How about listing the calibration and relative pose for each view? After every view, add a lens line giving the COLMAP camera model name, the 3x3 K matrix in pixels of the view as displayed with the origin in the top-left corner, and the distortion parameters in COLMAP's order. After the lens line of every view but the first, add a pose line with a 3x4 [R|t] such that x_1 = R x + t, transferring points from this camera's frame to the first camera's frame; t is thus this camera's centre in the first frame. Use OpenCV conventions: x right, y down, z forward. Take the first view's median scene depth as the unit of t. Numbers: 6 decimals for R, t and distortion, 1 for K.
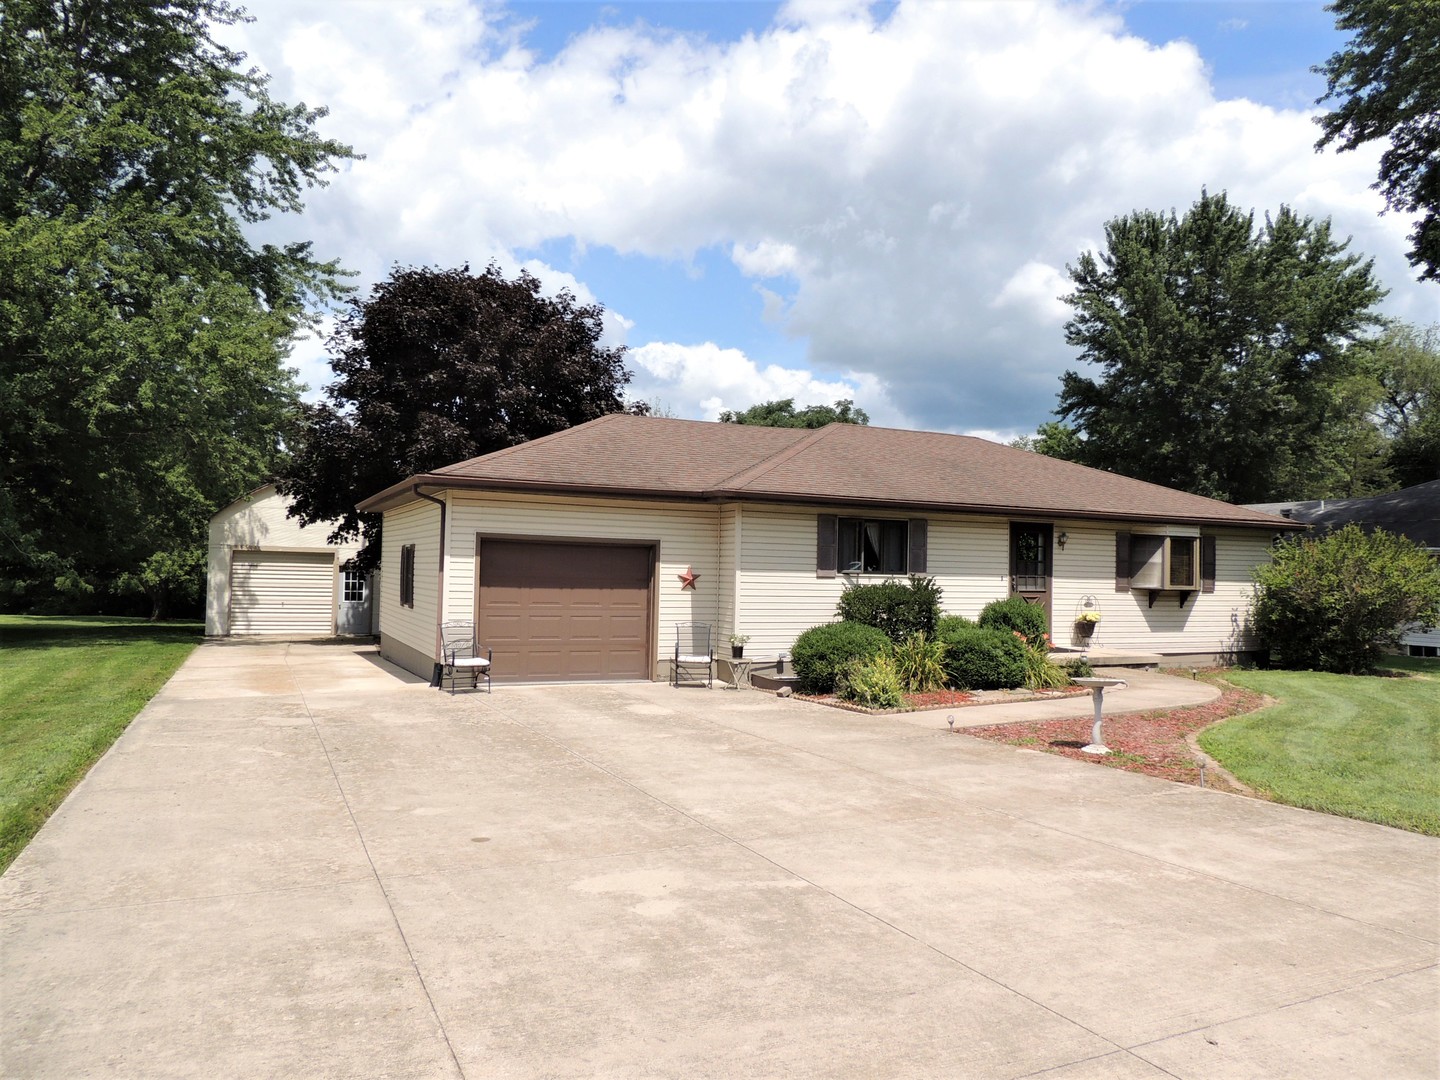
lens RADIAL K [[1037.2, 0, 725.4], [0, 1037.2, 541.4], [0, 0, 1]] dist [-0.016095, 0.000778]
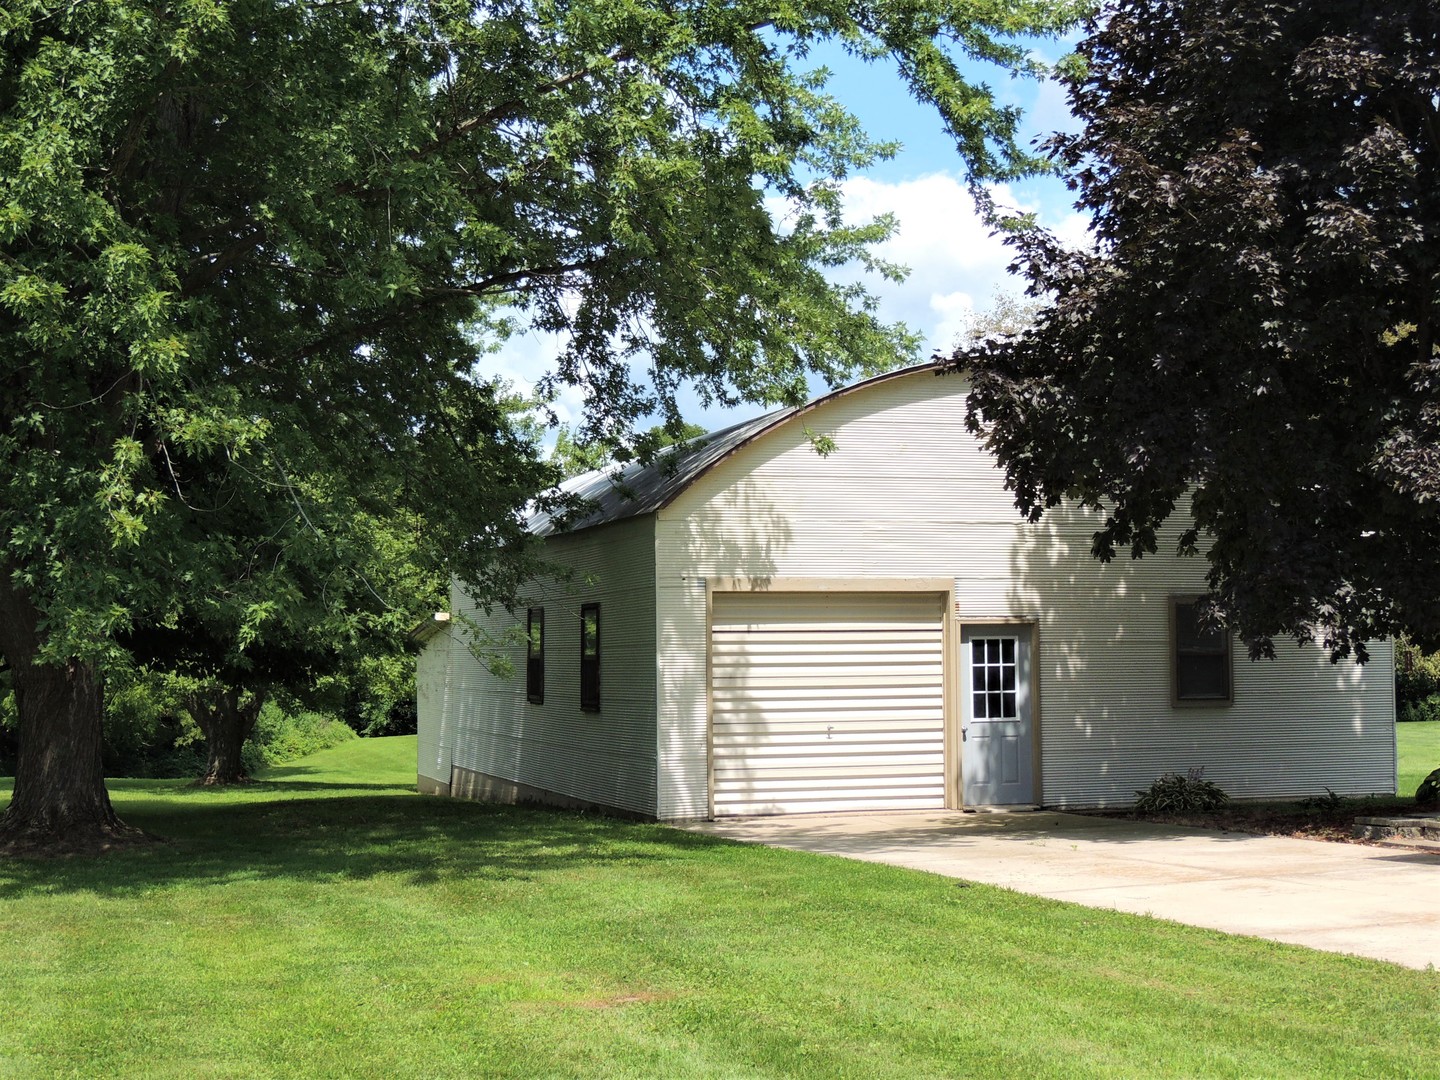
lens RADIAL K [[2097.1, 0, 720.0], [0, 2097.1, 540.0], [0, 0, 1]] dist [-0.003562, -0.008593]
pose [[0.988870, -0.042495, -0.142581, -0.460132], [0.038809, 0.998839, -0.028533, 0.014653], [0.143628, 0.022682, 0.989372, 0.309536]]
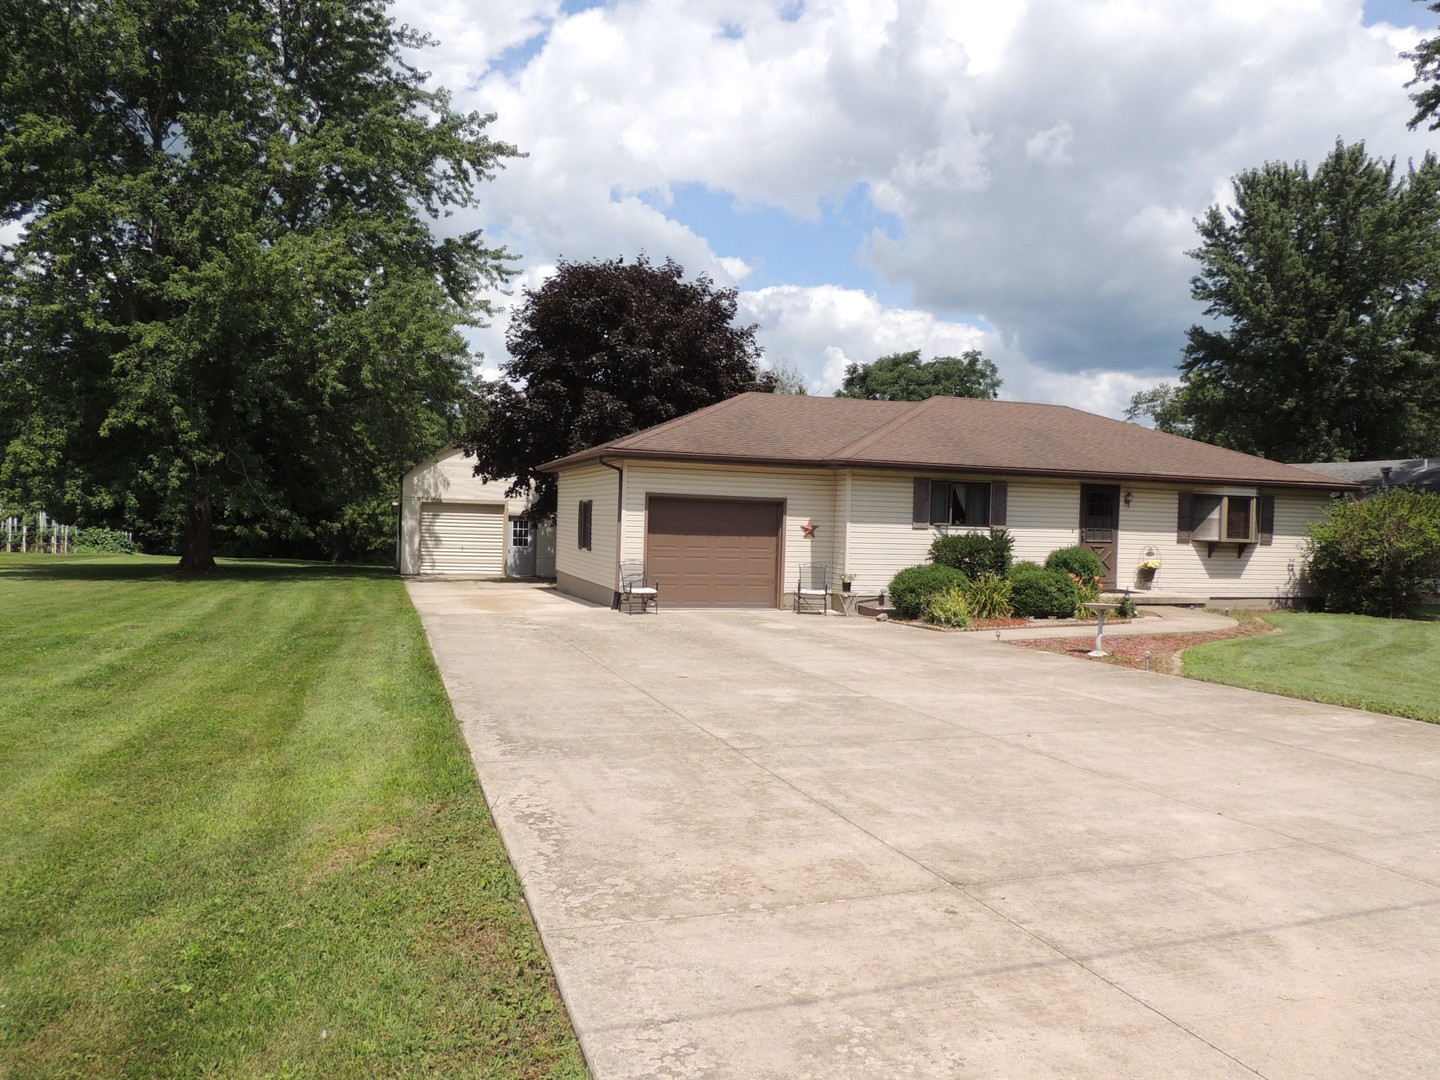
lens RADIAL K [[1037.2, 0, 725.4], [0, 1037.2, 541.4], [0, 0, 1]] dist [-0.016095, 0.000778]
pose [[0.992644, 0.009615, -0.120691, 0.009609], [-0.003860, 0.998848, 0.047826, -0.005322], [0.121012, -0.047008, 0.991537, -0.157390]]
